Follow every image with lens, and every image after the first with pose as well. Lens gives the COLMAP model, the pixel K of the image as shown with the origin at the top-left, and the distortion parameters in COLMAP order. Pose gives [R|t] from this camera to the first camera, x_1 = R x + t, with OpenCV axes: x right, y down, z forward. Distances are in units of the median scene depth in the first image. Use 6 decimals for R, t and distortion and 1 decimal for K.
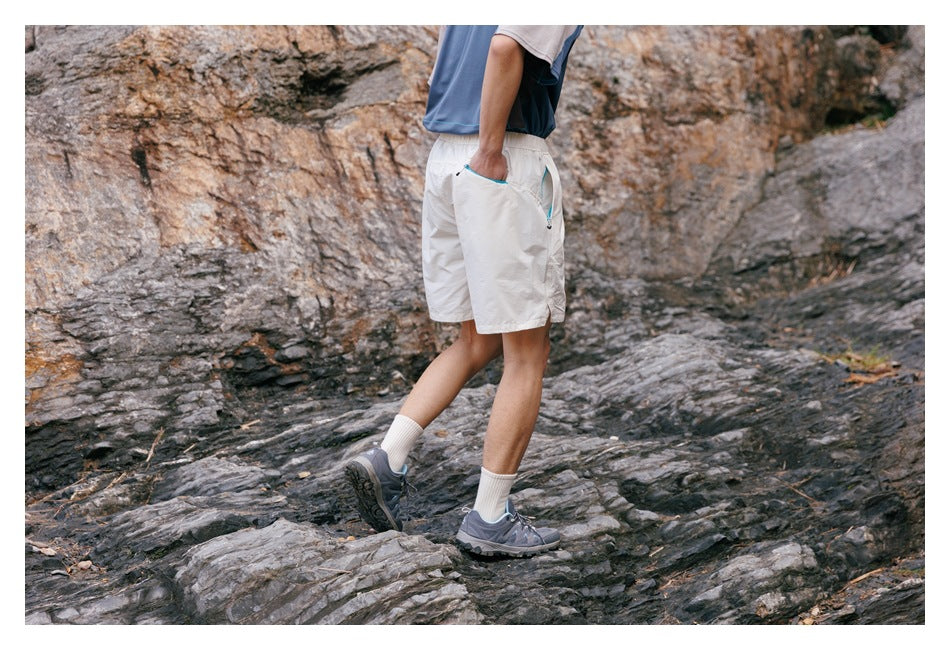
lens RADIAL K [[1703.6, 0, 477.1], [0, 1703.6, 330.3], [0, 0, 1]] dist [-0.001989, 0.000000]
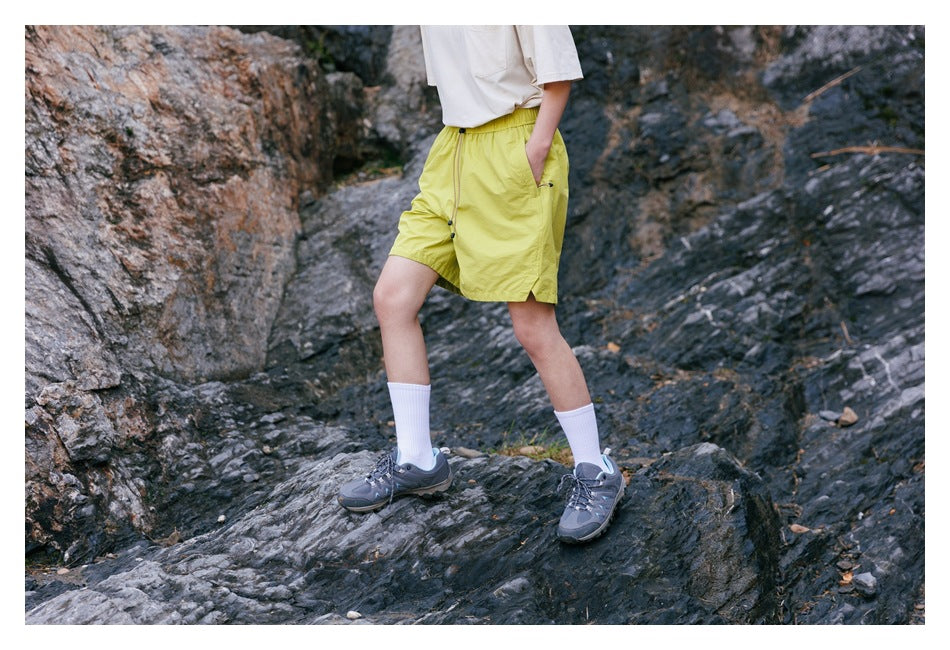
lens RADIAL K [[1703.6, 0, 463.2], [0, 1703.6, 325.5], [0, 0, 1]] dist [-0.001989, 0.000000]
pose [[0.899321, -0.096261, 0.426563, -0.140258], [0.113153, 0.993474, -0.014366, -0.033573], [-0.422396, 0.061187, 0.904344, 0.261755]]
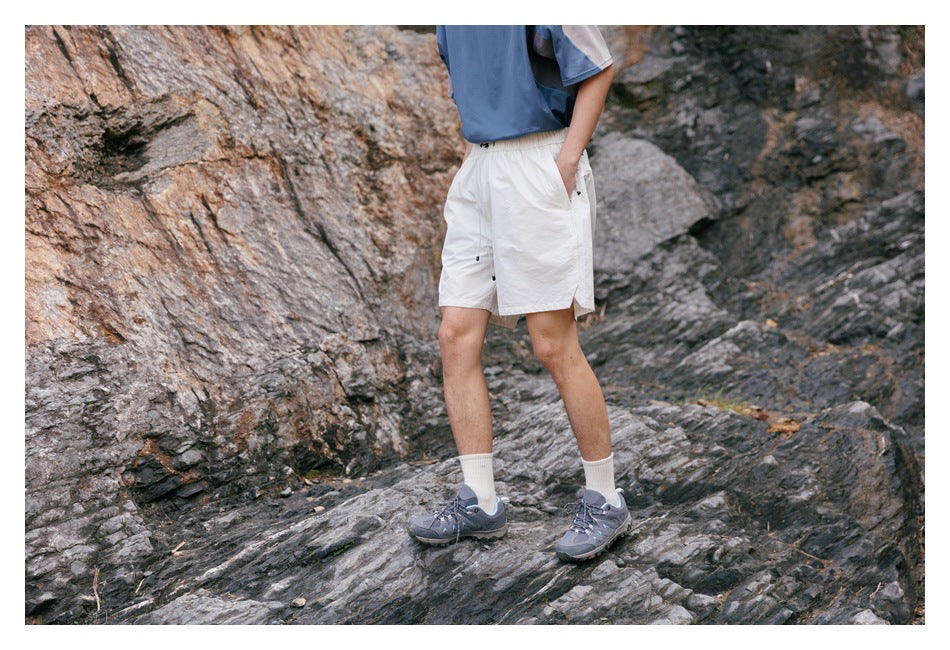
lens RADIAL K [[1703.6, 0, 466.0], [0, 1703.6, 349.8], [0, 0, 1]] dist [-0.001989, 0.000000]
pose [[0.926318, -0.075441, 0.369113, -0.254940], [0.078728, 0.996877, 0.006173, -0.030883], [-0.368426, 0.023341, 0.929364, 0.132005]]
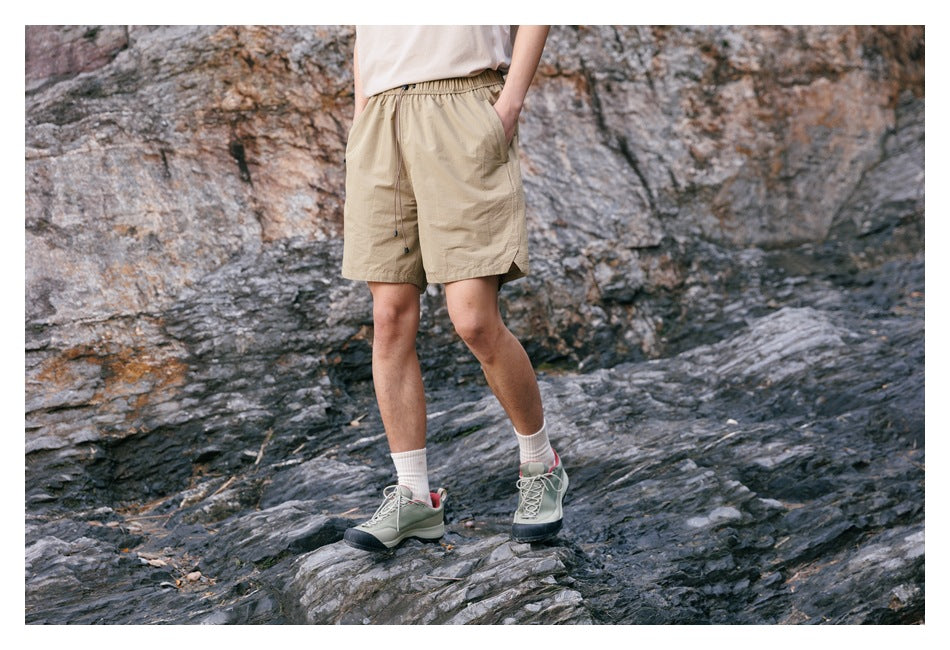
lens RADIAL K [[1703.6, 0, 481.9], [0, 1703.6, 326.2], [0, 0, 1]] dist [-0.001989, 0.000000]
pose [[0.996440, -0.041907, -0.073150, 0.008761], [0.043408, 0.998876, 0.019050, -0.012107], [0.072269, -0.022157, 0.997139, 0.024575]]
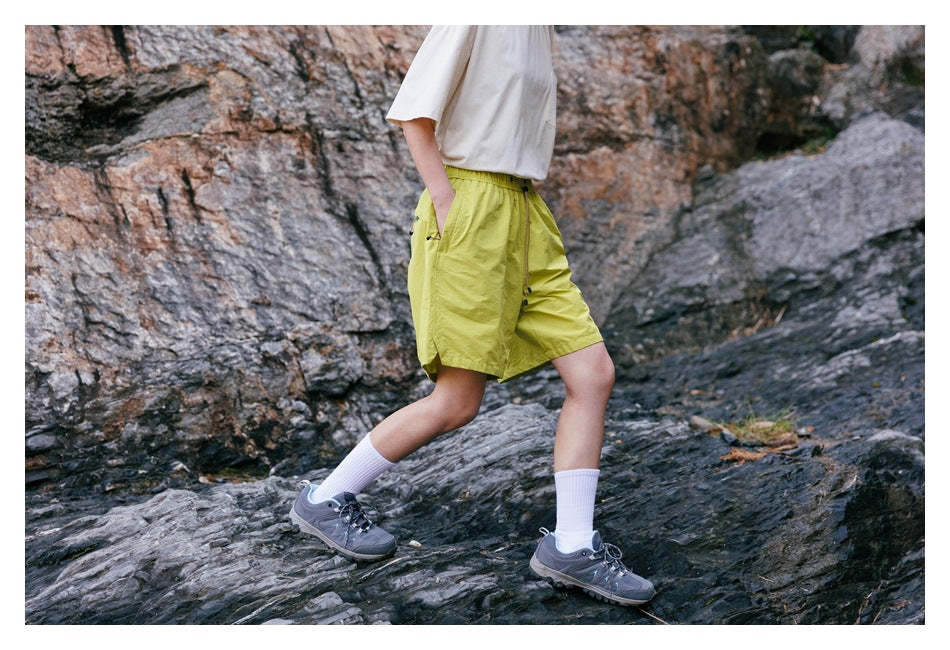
lens RADIAL K [[1703.6, 0, 486.9], [0, 1703.6, 330.9], [0, 0, 1]] dist [-0.001989, 0.000000]
pose [[0.999312, -0.031777, -0.019148, 0.104836], [0.031057, 0.998839, -0.036825, -0.002939], [0.020296, 0.036205, 0.999138, 0.177554]]
